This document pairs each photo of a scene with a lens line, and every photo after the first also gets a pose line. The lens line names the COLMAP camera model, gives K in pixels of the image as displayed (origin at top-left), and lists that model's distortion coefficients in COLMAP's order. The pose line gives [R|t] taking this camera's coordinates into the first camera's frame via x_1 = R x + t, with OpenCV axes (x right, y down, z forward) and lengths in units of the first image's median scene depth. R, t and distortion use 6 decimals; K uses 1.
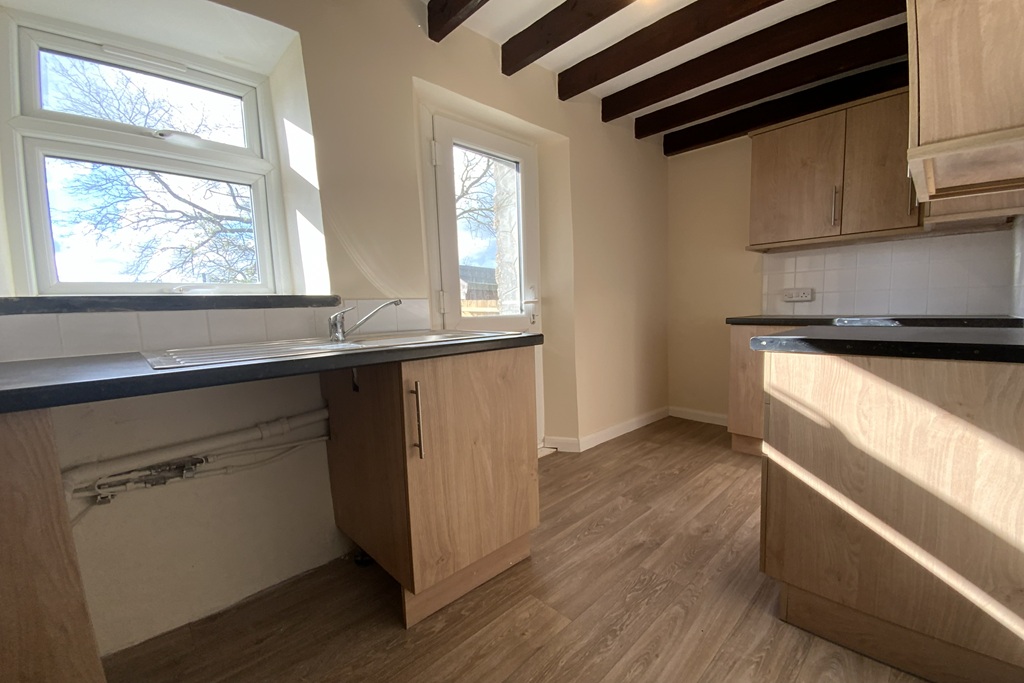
lens RADIAL K [[419.5, 0, 511.8], [0, 419.5, 369.4], [0, 0, 1]] dist [0.000996, -0.011055]
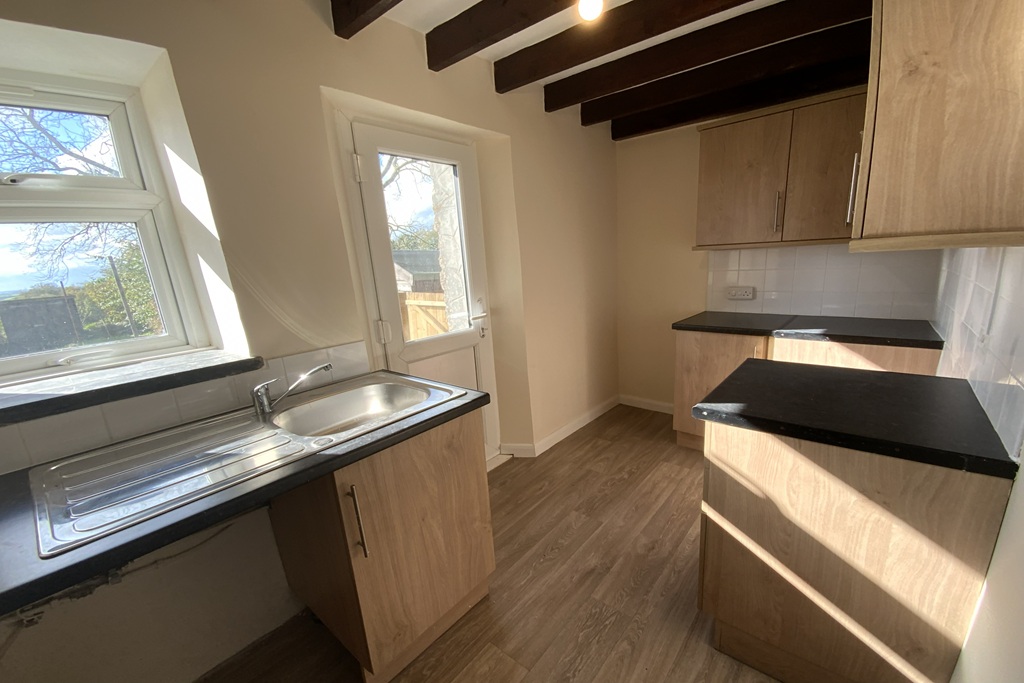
lens RADIAL K [[415.5, 0, 516.1], [0, 415.5, 379.9], [0, 0, 1]] dist [-0.010058, -0.000519]
pose [[0.992948, -0.058958, 0.102851, 0.039102], [0.044182, 0.989102, 0.140443, -0.229909], [-0.110010, -0.134908, 0.984732, 0.057904]]
